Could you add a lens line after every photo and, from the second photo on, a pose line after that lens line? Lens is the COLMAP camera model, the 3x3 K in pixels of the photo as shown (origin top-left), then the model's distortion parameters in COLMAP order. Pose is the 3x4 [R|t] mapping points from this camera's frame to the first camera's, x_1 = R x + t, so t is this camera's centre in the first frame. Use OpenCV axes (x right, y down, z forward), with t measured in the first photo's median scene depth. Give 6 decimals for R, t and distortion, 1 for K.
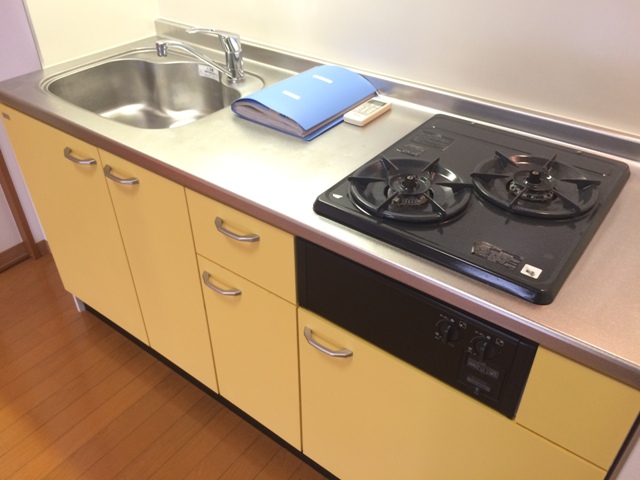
lens RADIAL K [[545.2, 0, 320.0], [0, 545.2, 240.0], [0, 0, 1]] dist [0.059011, -0.017111]
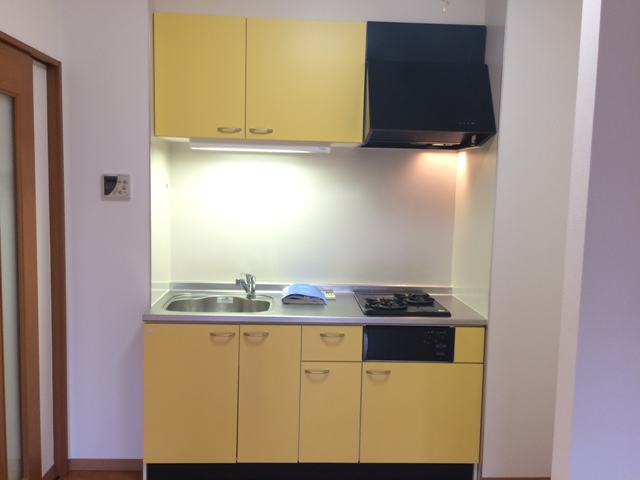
lens RADIAL K [[545.2, 0, 320.0], [0, 545.2, 240.0], [0, 0, 1]] dist [0.059011, -0.017111]
pose [[0.768501, -0.039522, 0.638627, -1.760290], [0.359979, 0.851856, -0.380469, 0.533539], [-0.528981, 0.522283, 0.668879, -0.809841]]
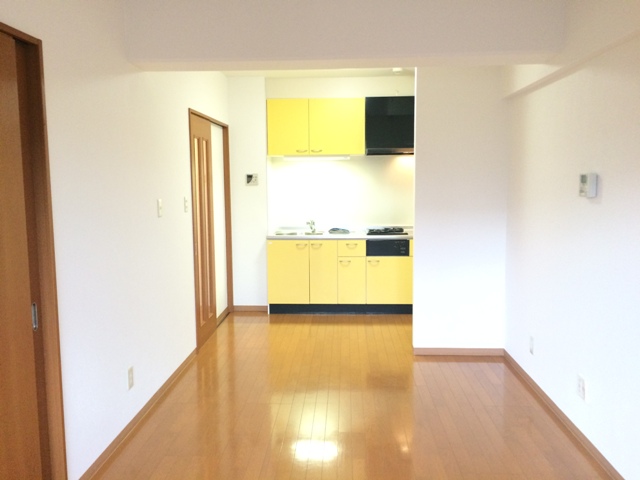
lens RADIAL K [[545.2, 0, 320.0], [0, 545.2, 240.0], [0, 0, 1]] dist [0.059011, -0.017111]
pose [[0.830328, -0.065290, 0.553438, -3.372242], [0.340358, 0.845782, -0.410864, 2.038766], [-0.441262, 0.529519, 0.724498, -2.721879]]
